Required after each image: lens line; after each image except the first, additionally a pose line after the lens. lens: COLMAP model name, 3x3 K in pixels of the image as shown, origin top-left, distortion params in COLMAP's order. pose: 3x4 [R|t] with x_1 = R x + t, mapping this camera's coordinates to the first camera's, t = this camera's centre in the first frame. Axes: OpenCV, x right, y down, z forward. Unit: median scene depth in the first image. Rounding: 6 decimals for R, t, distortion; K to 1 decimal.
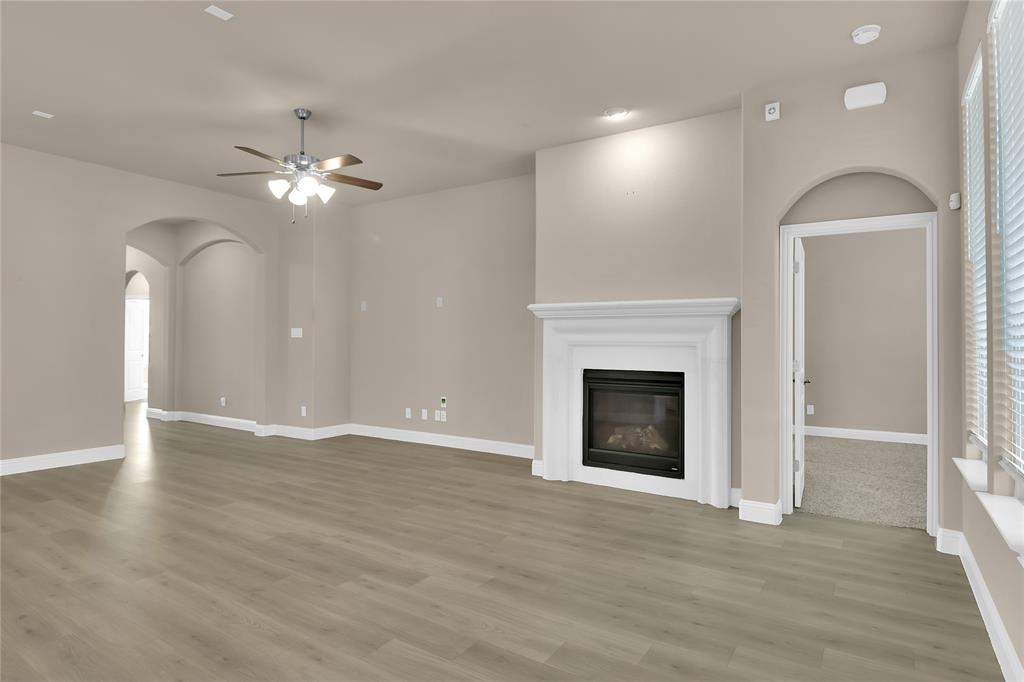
lens RADIAL K [[567.3, 0, 498.0], [0, 567.3, 333.1], [0, 0, 1]] dist [0.002545, -0.012738]
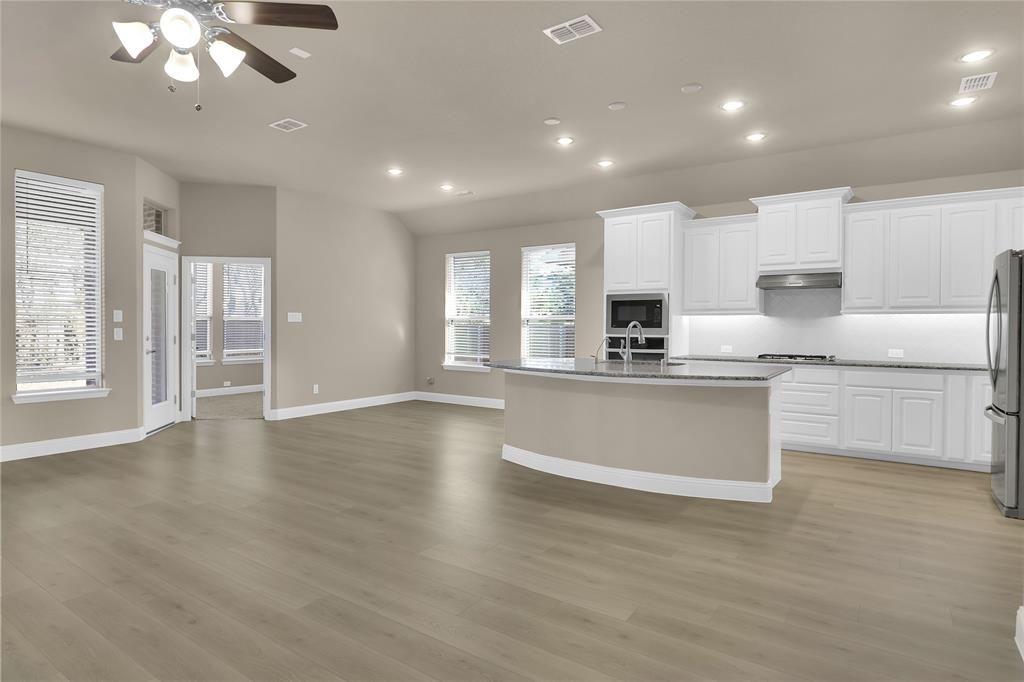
lens RADIAL K [[567.3, 0, 498.0], [0, 567.3, 333.1], [0, 0, 1]] dist [0.002545, -0.012738]
pose [[-0.999578, -0.008452, 0.027804, -0.655153], [-0.008489, 0.999963, -0.001216, 0.019101], [-0.027793, -0.001452, -0.999613, 1.511602]]
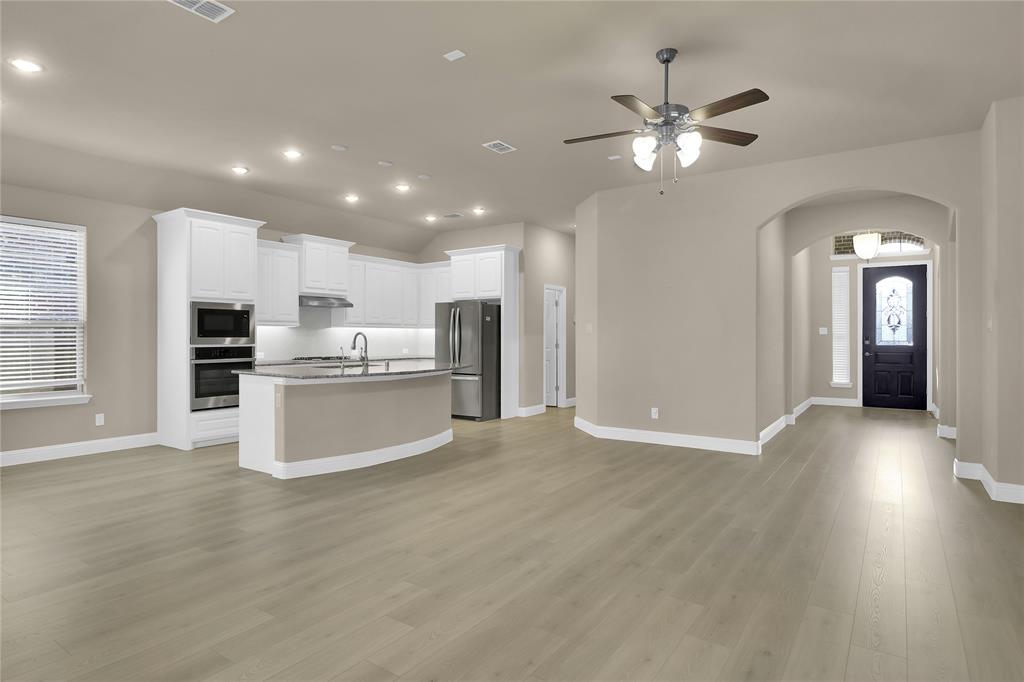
lens RADIAL K [[567.3, 0, 498.0], [0, 567.3, 333.1], [0, 0, 1]] dist [0.002545, -0.012738]
pose [[-0.023977, -0.009872, -0.999664, 0.460050], [0.013167, 0.999861, -0.010190, 0.013630], [0.999626, -0.013407, -0.023843, 0.766382]]
